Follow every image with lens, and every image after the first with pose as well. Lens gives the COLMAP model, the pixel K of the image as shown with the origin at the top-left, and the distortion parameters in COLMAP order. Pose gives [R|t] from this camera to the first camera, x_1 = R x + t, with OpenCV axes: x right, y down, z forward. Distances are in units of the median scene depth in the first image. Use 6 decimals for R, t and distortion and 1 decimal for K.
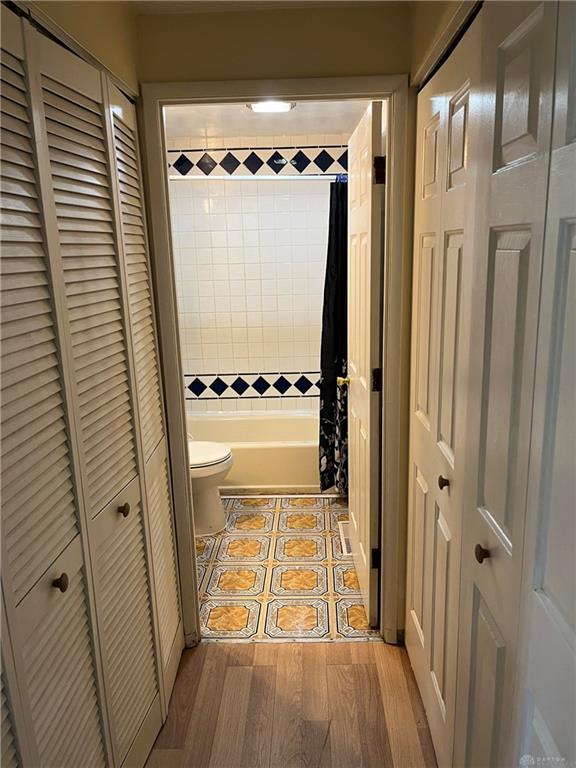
lens RADIAL K [[580.0, 0, 285.2], [0, 580.0, 387.4], [0, 0, 1]] dist [0.048195, -0.080543]
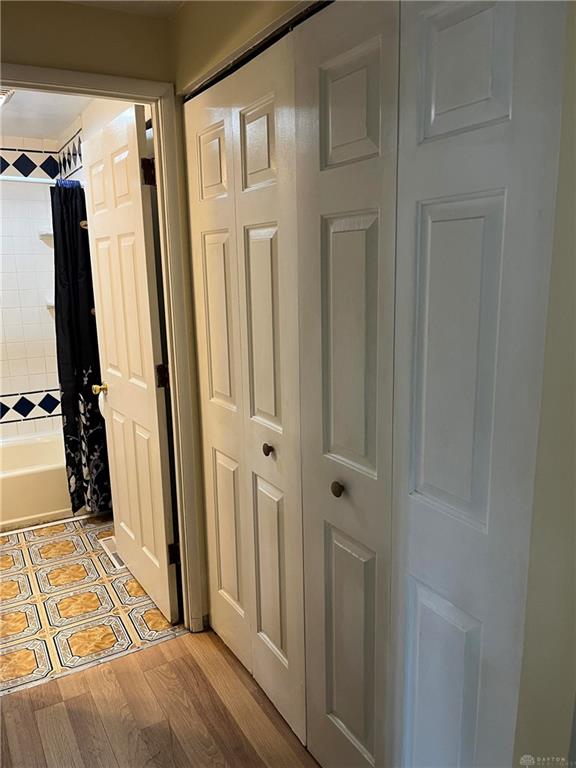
lens RADIAL K [[580.0, 0, 285.2], [0, 580.0, 387.4], [0, 0, 1]] dist [0.048195, -0.080543]
pose [[0.852372, -0.095430, 0.514155, -0.132118], [0.115514, 0.993280, -0.007141, 0.028398], [-0.510019, 0.065479, 0.857667, 0.010387]]
